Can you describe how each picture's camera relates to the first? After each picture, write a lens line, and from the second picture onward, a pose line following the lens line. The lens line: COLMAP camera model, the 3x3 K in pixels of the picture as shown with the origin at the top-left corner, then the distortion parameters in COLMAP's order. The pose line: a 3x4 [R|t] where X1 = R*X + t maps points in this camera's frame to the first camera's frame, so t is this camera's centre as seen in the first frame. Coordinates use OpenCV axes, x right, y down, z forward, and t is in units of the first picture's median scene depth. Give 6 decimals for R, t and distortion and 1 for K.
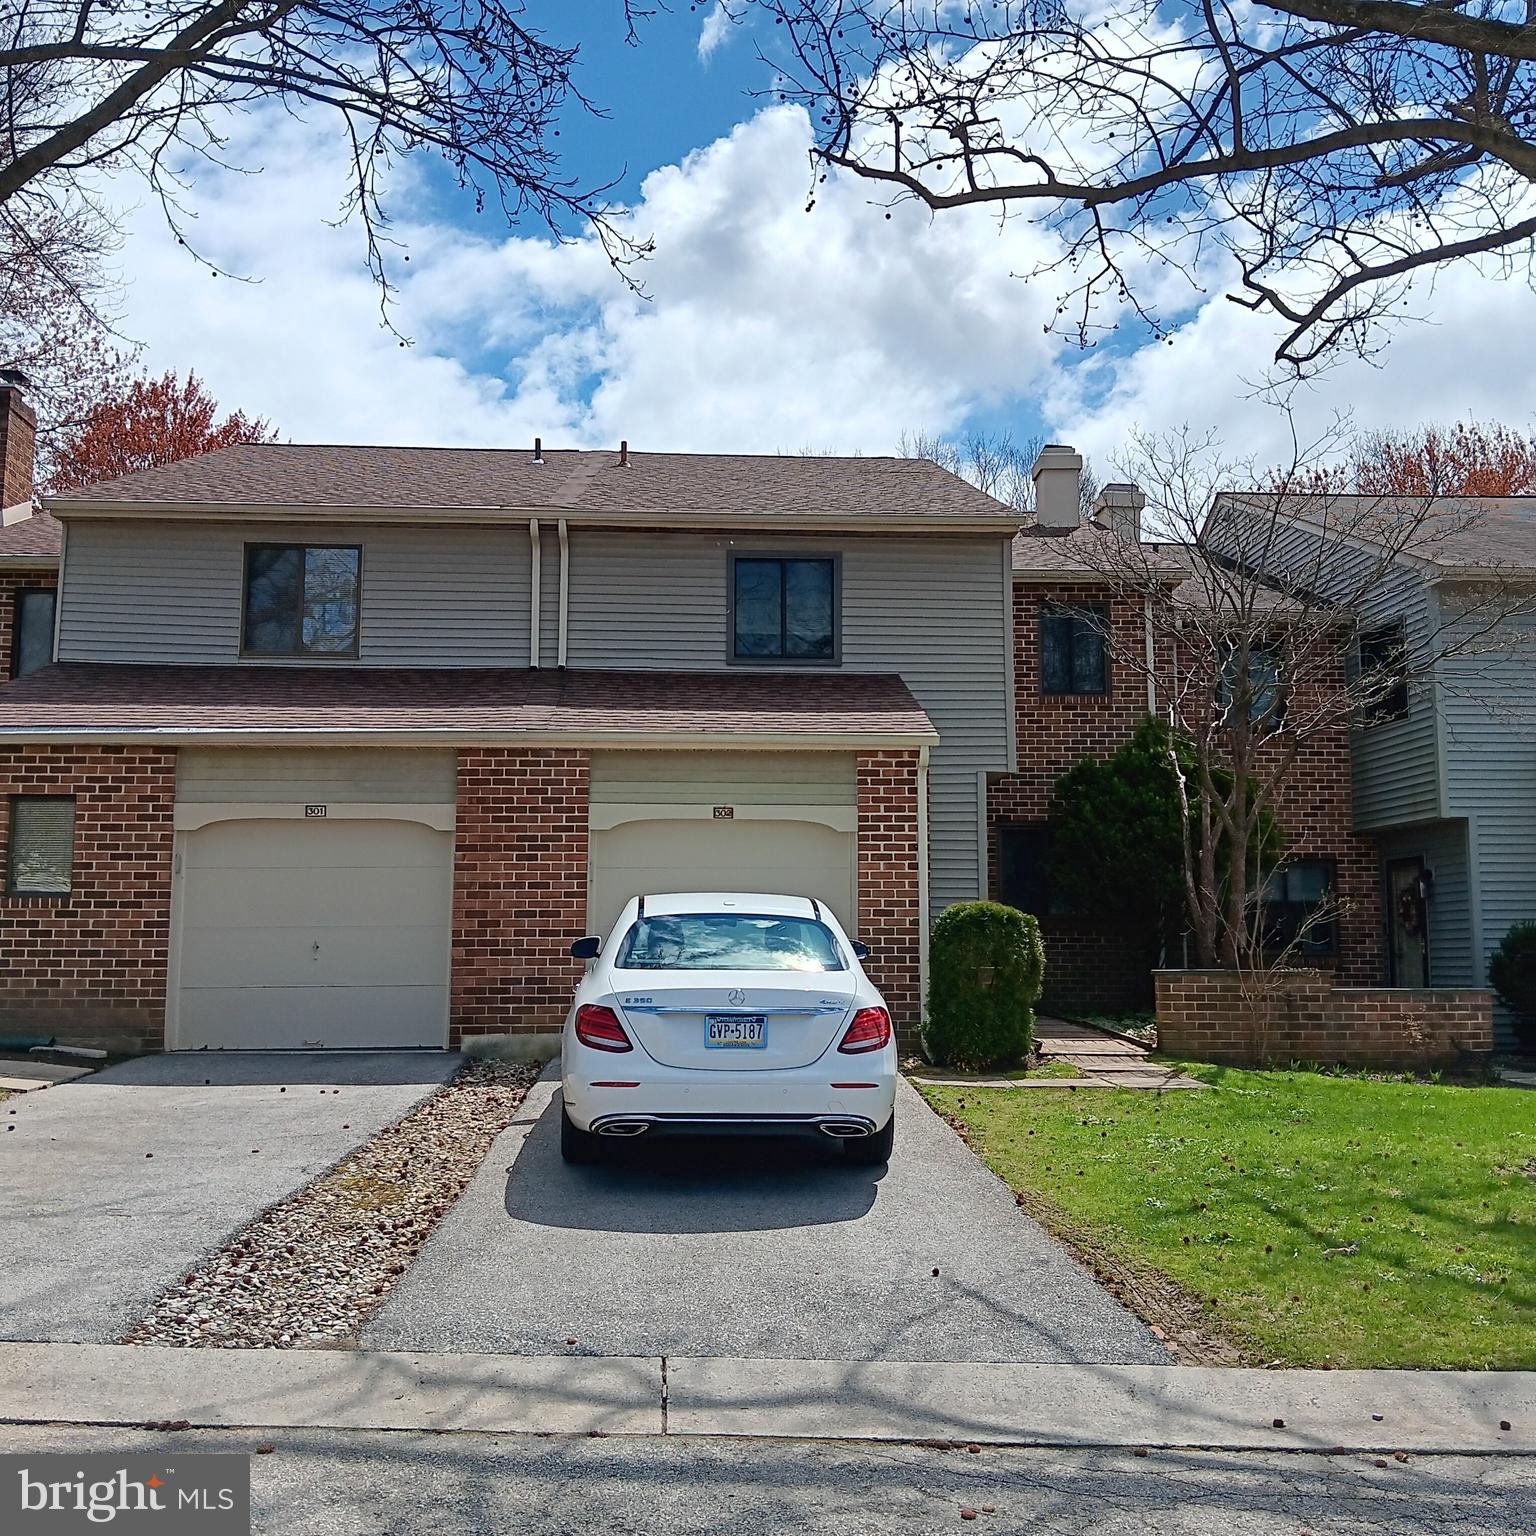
lens RADIAL K [[1587.6, 0, 768.0], [0, 1587.6, 768.0], [0, 0, 1]] dist [0.123691, -0.359787]
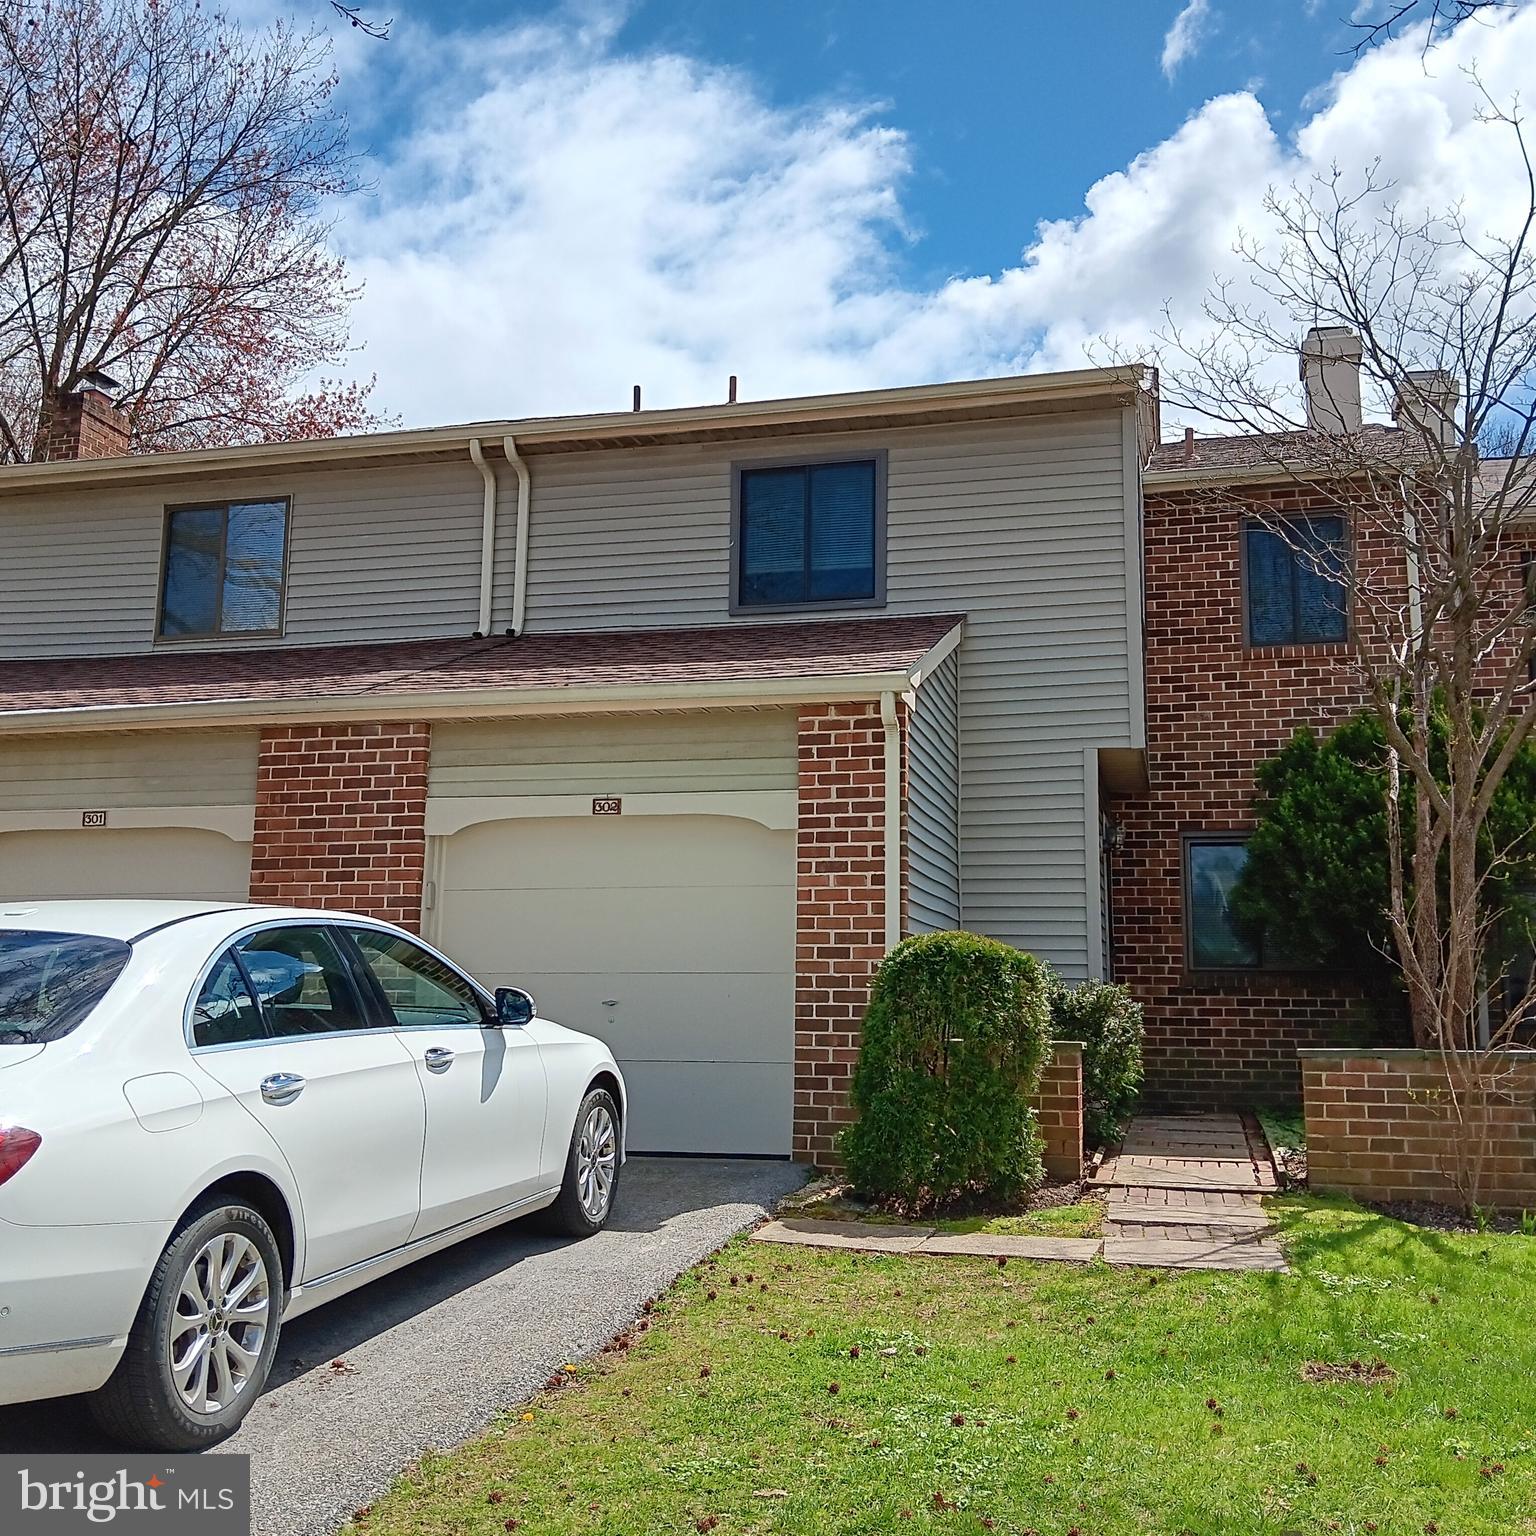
lens RADIAL K [[1587.6, 0, 768.0], [0, 1587.6, 768.0], [0, 0, 1]] dist [0.123691, -0.359787]
pose [[0.953133, -0.037456, -0.300223, 0.242019], [0.024952, 0.998658, -0.045377, 0.044310], [0.301520, 0.035759, 0.952789, 0.369062]]
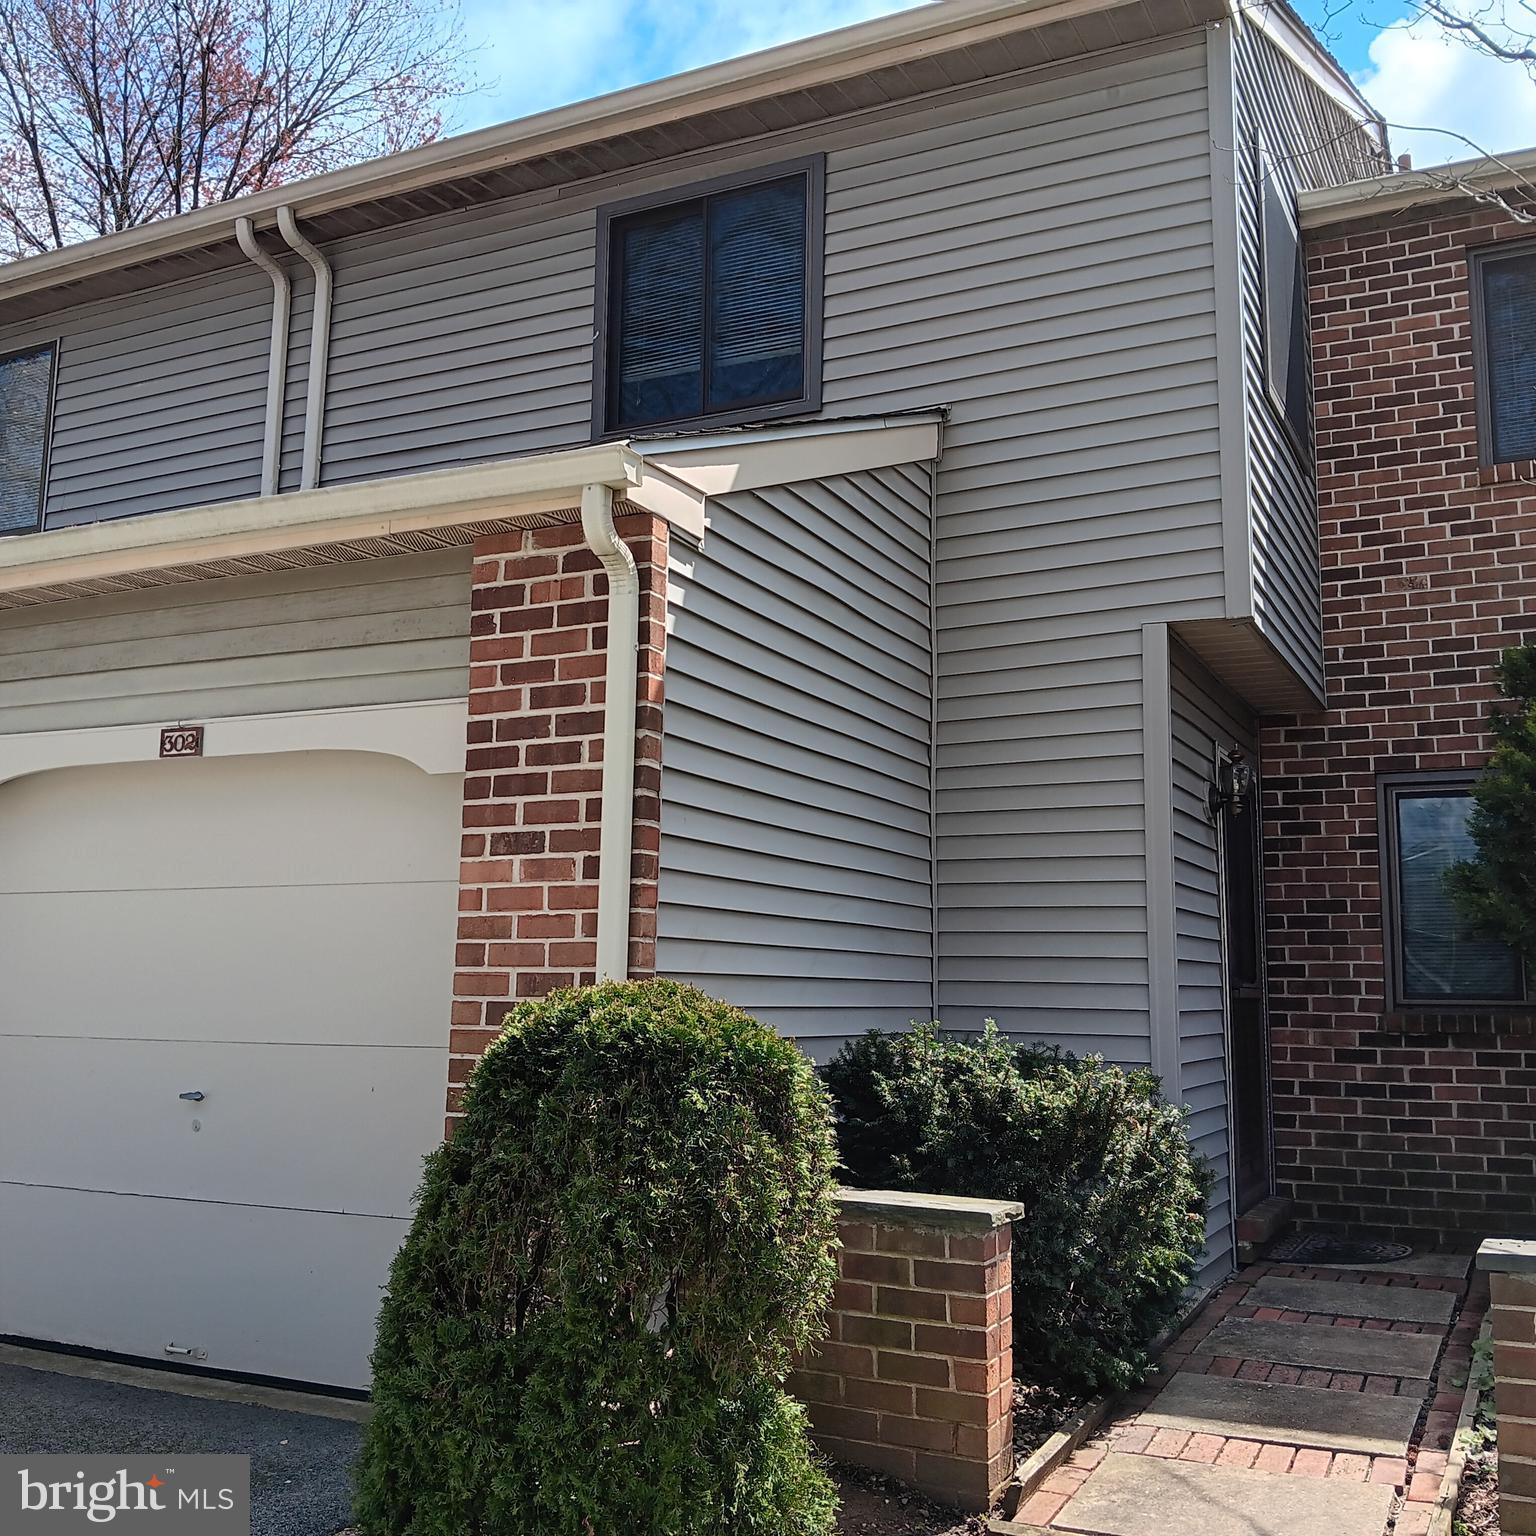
lens RADIAL K [[1587.6, 0, 768.0], [0, 1587.6, 768.0], [0, 0, 1]] dist [0.123691, -0.359787]
pose [[0.871876, -0.059944, -0.486045, 0.277312], [0.045596, 0.998106, -0.041304, 0.056218], [0.487600, 0.013850, 0.872957, 0.731793]]
